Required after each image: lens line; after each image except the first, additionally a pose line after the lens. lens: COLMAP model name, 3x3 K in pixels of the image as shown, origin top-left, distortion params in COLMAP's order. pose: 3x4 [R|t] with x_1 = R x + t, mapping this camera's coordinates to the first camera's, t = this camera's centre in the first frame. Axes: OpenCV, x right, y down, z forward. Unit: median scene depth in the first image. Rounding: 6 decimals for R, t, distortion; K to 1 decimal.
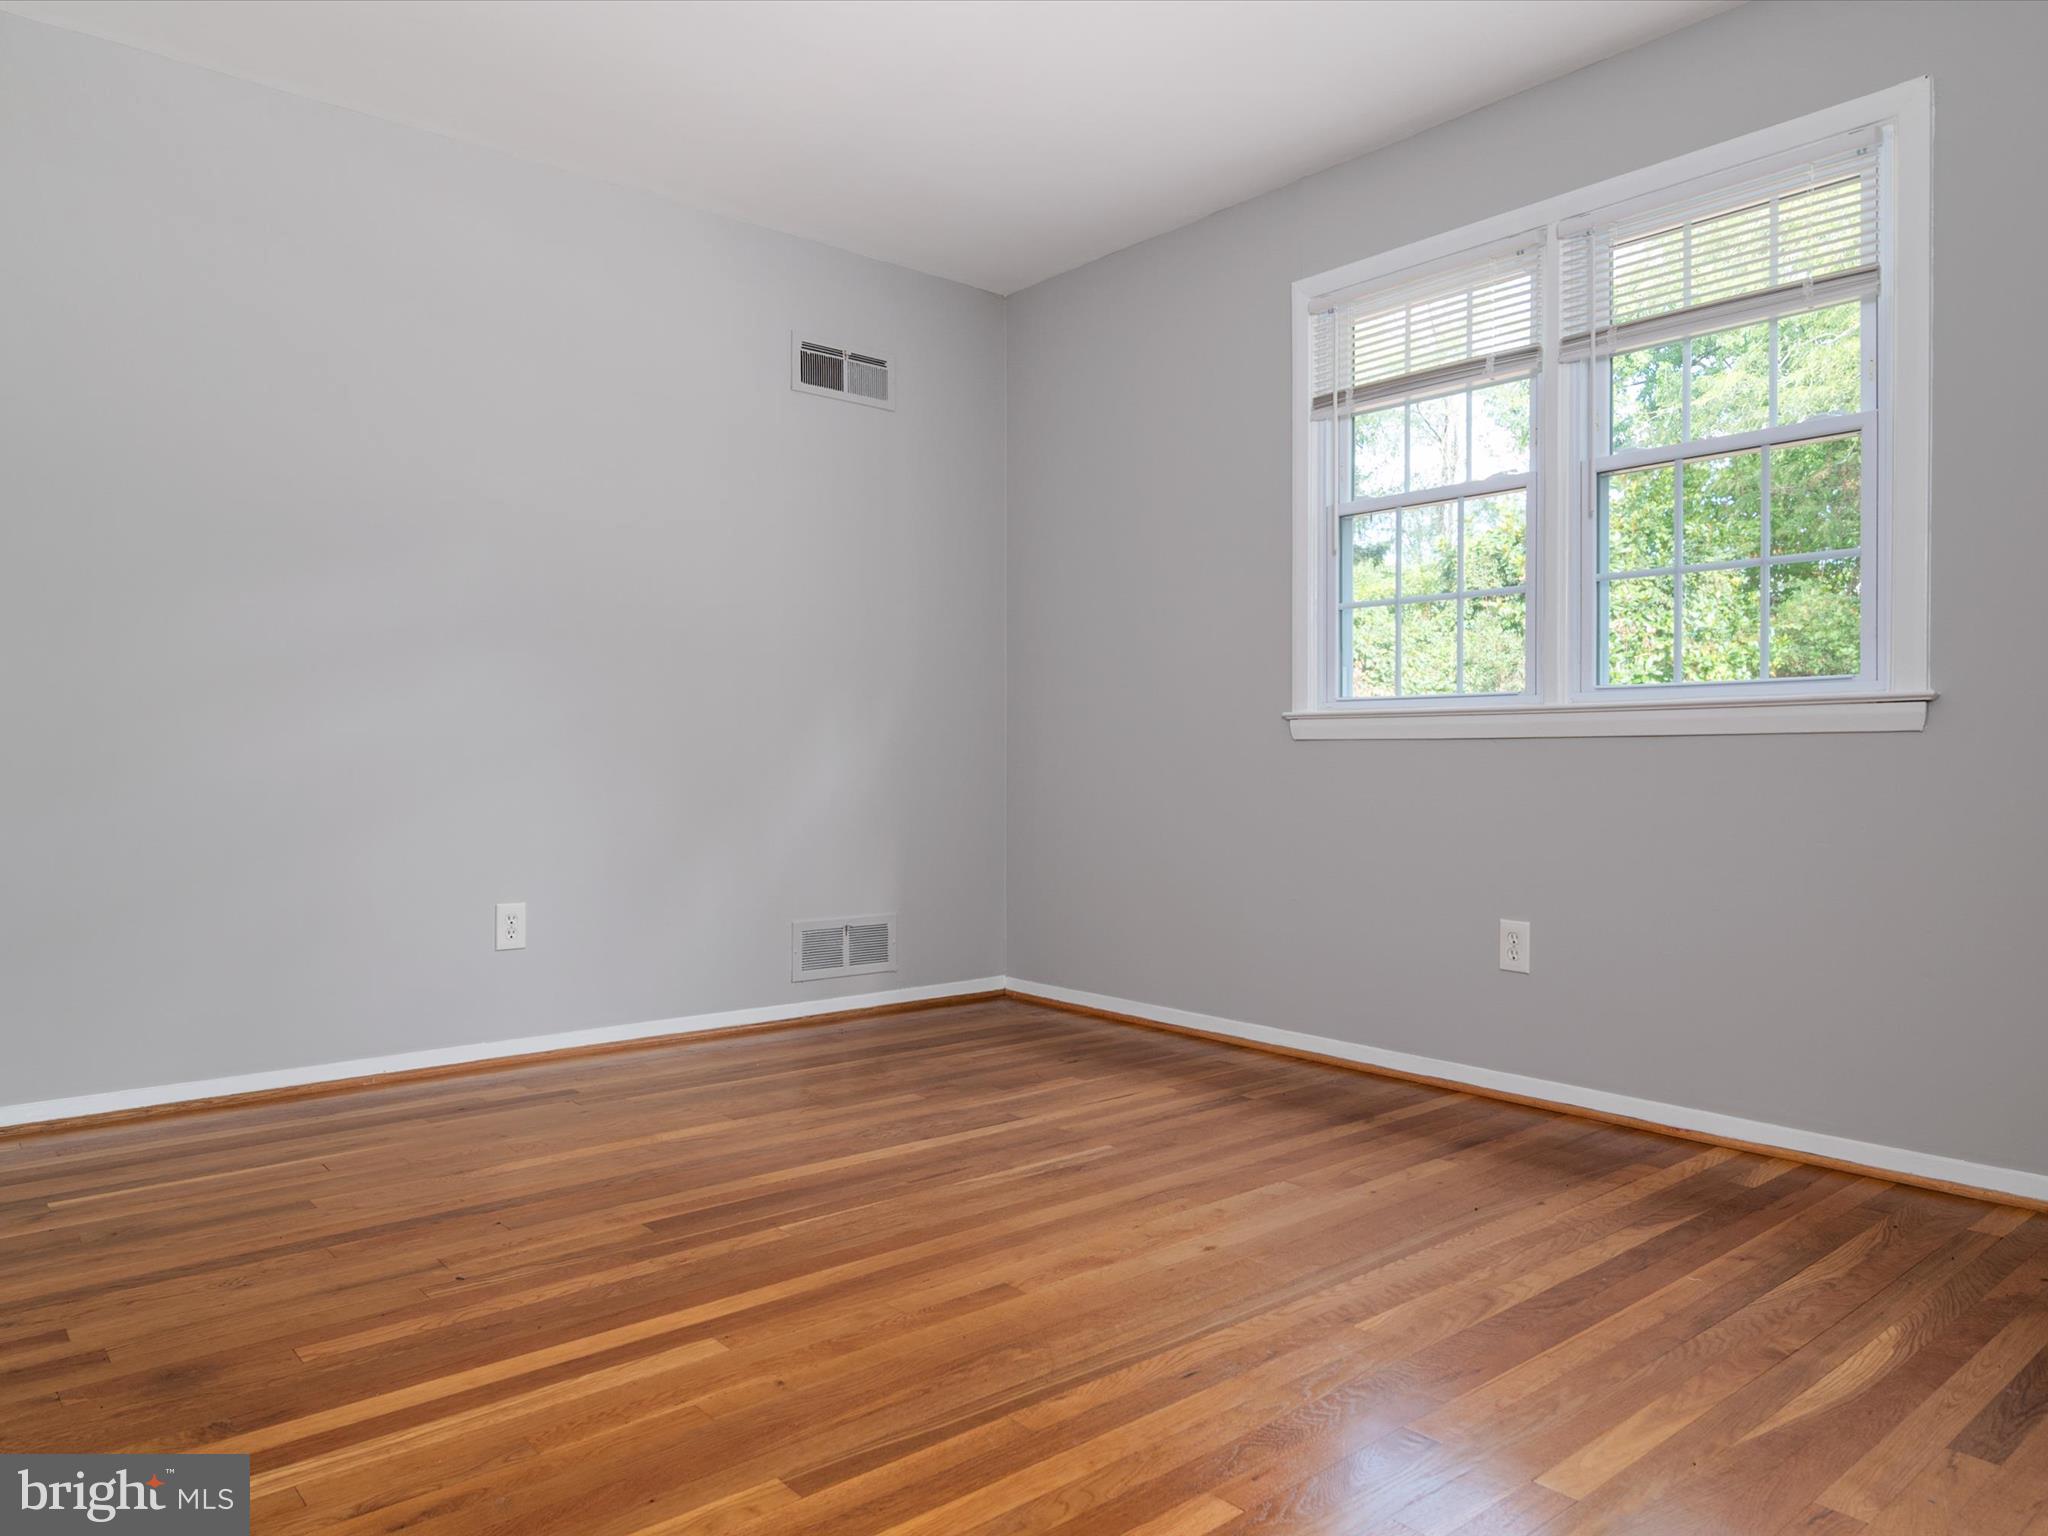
lens RADIAL K [[1401.8, 0, 1026.8], [0, 1401.8, 755.5], [0, 0, 1]] dist [-0.002505, -0.000807]
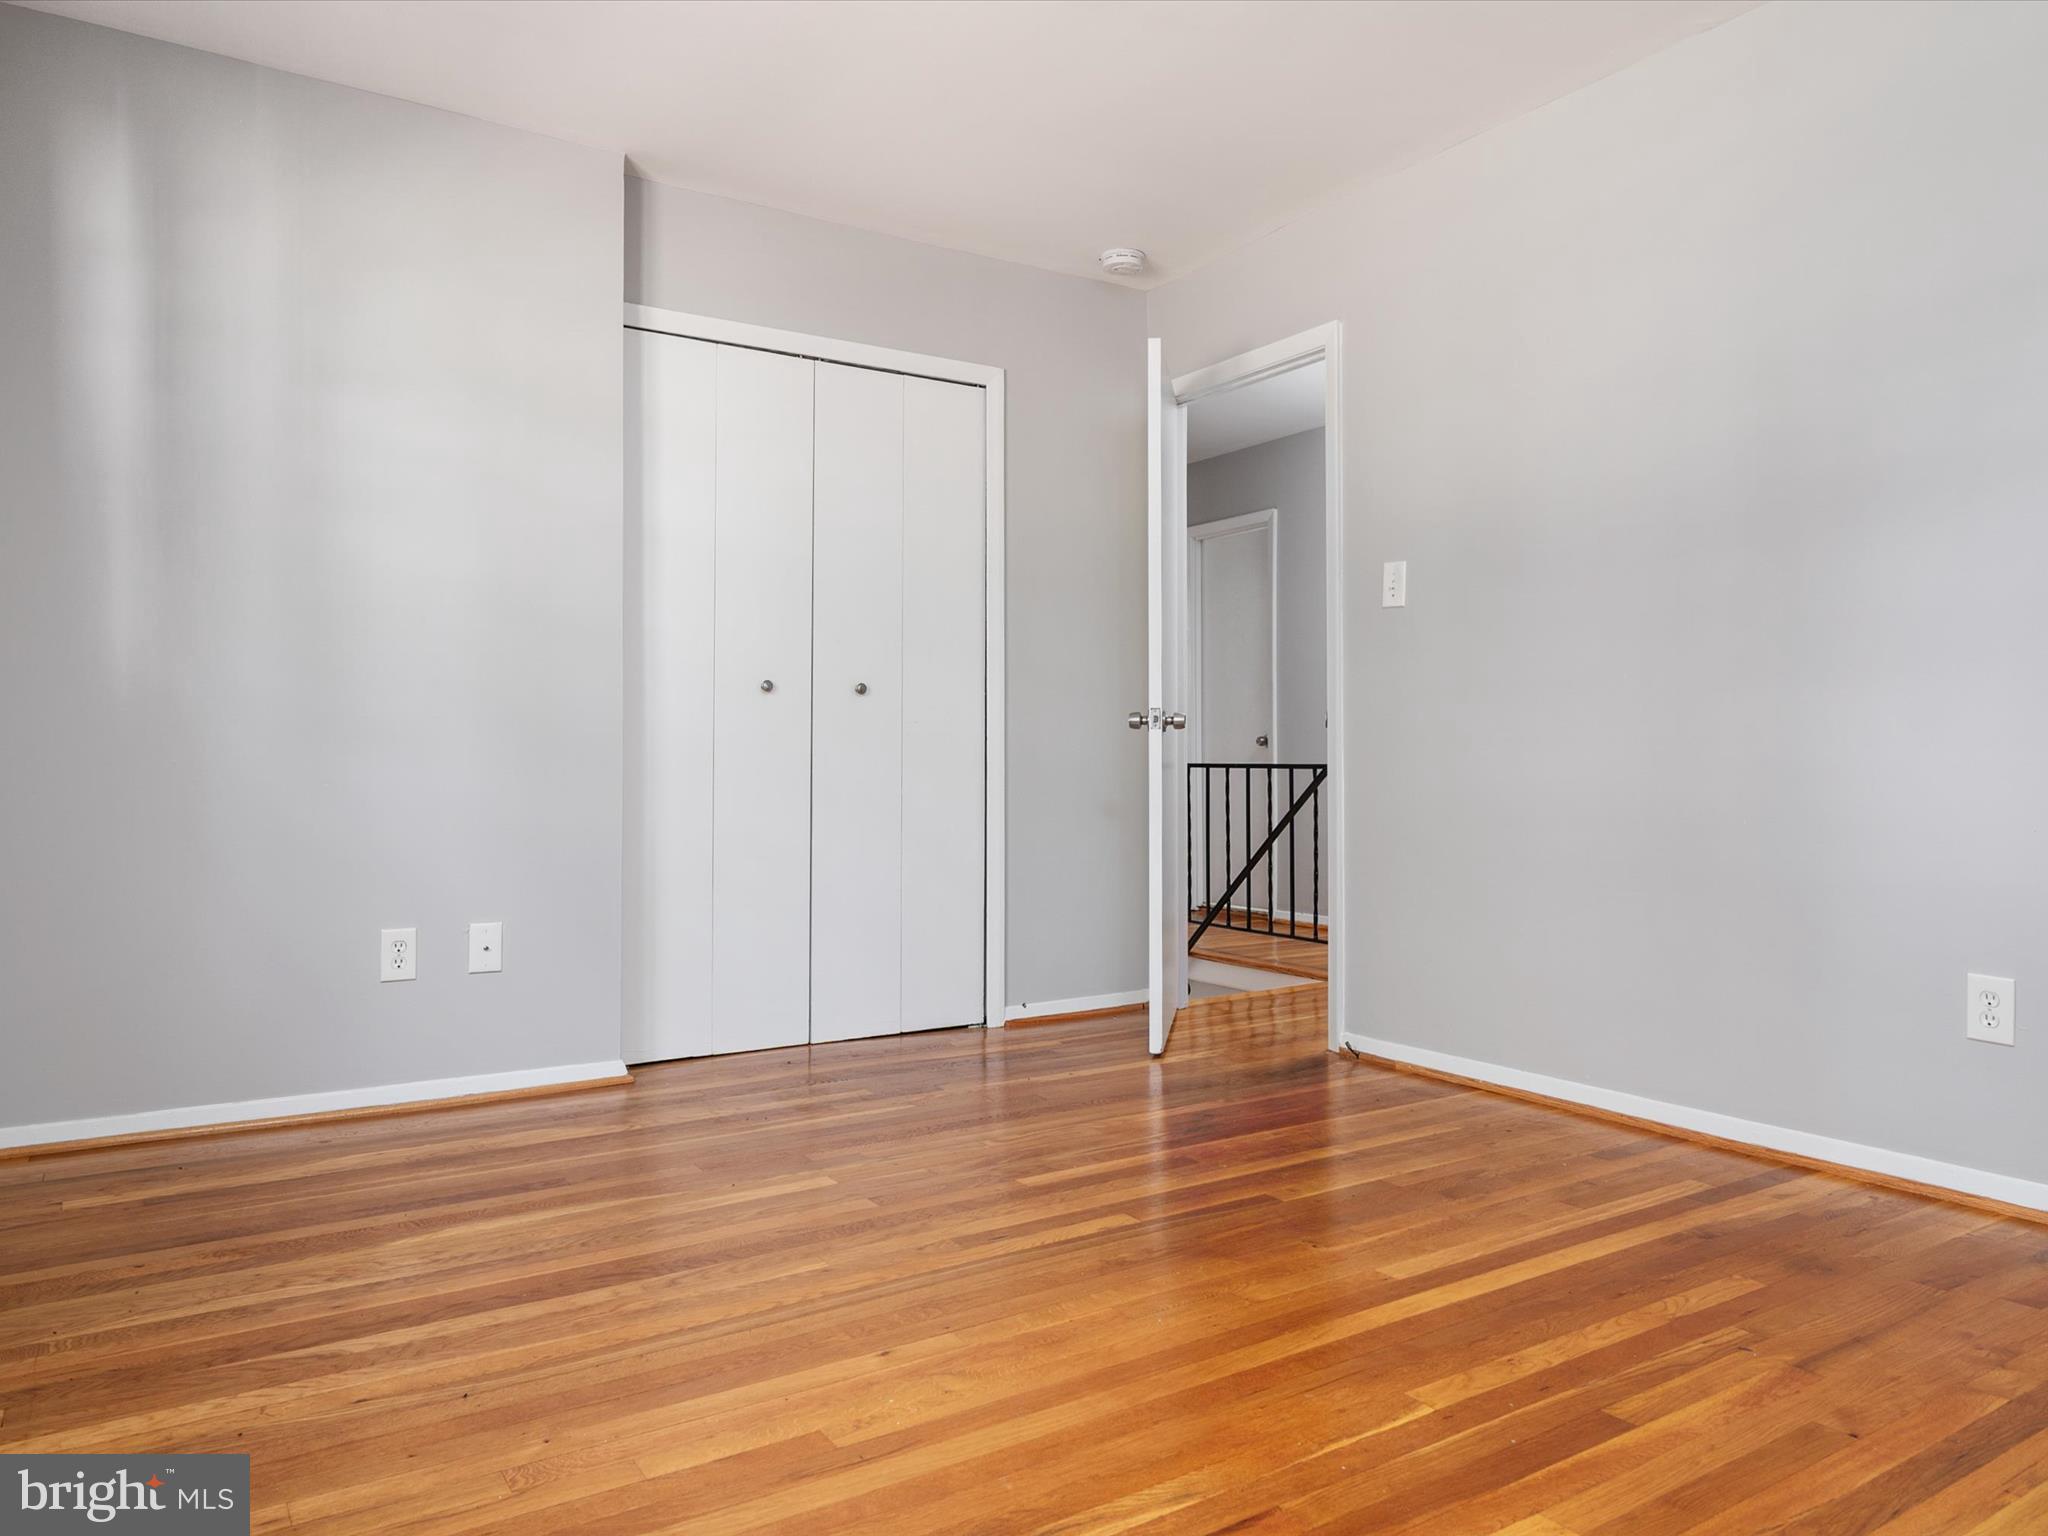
lens RADIAL K [[1401.8, 0, 1026.8], [0, 1401.8, 755.5], [0, 0, 1]] dist [-0.002505, -0.000807]
pose [[-0.991068, 0.003574, 0.133313, -0.075486], [0.003703, 0.999993, 0.000721, -0.006098], [-0.133309, 0.001208, -0.991074, 2.019078]]
